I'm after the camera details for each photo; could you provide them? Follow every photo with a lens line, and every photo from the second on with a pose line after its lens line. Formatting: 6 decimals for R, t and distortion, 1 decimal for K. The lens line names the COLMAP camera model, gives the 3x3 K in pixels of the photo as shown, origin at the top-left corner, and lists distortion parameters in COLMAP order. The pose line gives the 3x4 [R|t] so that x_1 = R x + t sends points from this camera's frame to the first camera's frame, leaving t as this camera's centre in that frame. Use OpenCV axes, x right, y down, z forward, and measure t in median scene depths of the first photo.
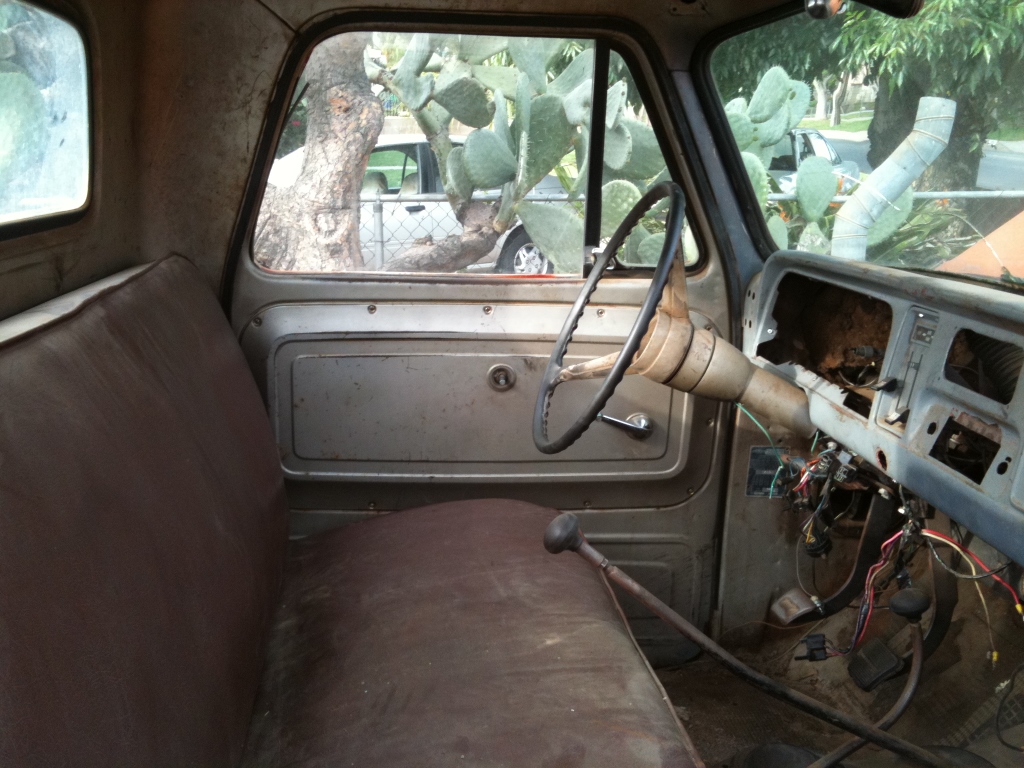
lens RADIAL K [[1086.5, 0, 512.0], [0, 1086.5, 384.0], [0, 0, 1]] dist [0.116427, -0.390440]
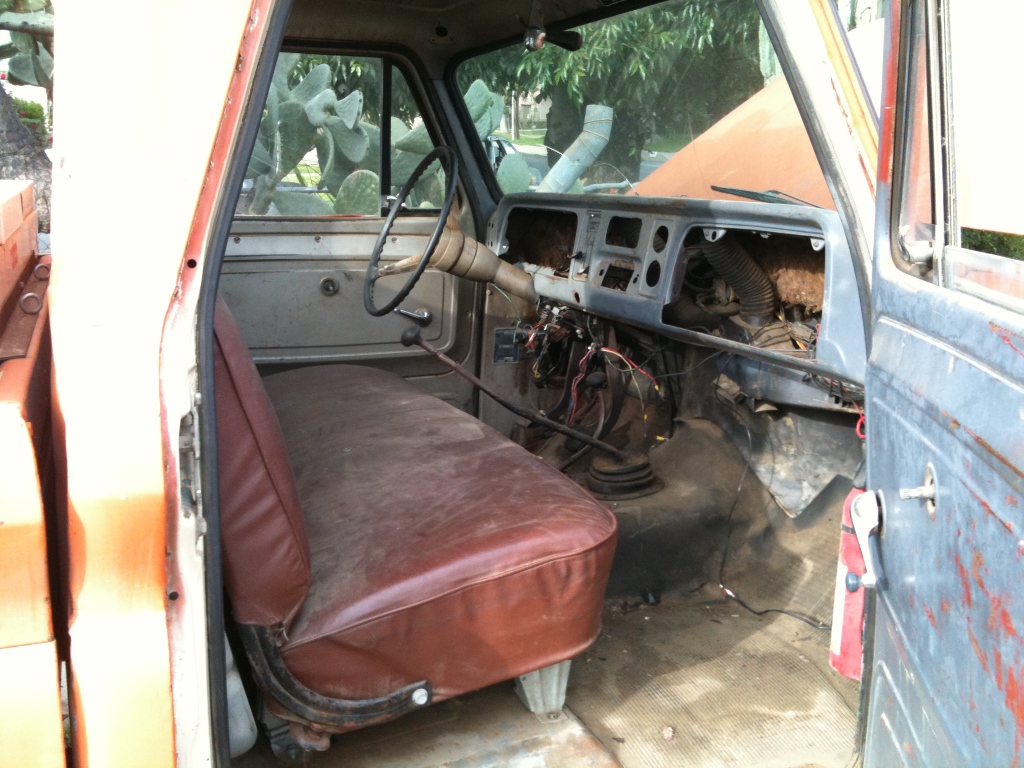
lens RADIAL K [[1086.5, 0, 512.0], [0, 1086.5, 384.0], [0, 0, 1]] dist [0.116427, -0.390440]
pose [[0.961602, -0.057460, 0.268366, -0.177194], [0.061314, 0.998101, -0.005994, 0.151997], [-0.267512, 0.022219, 0.963298, -0.483656]]
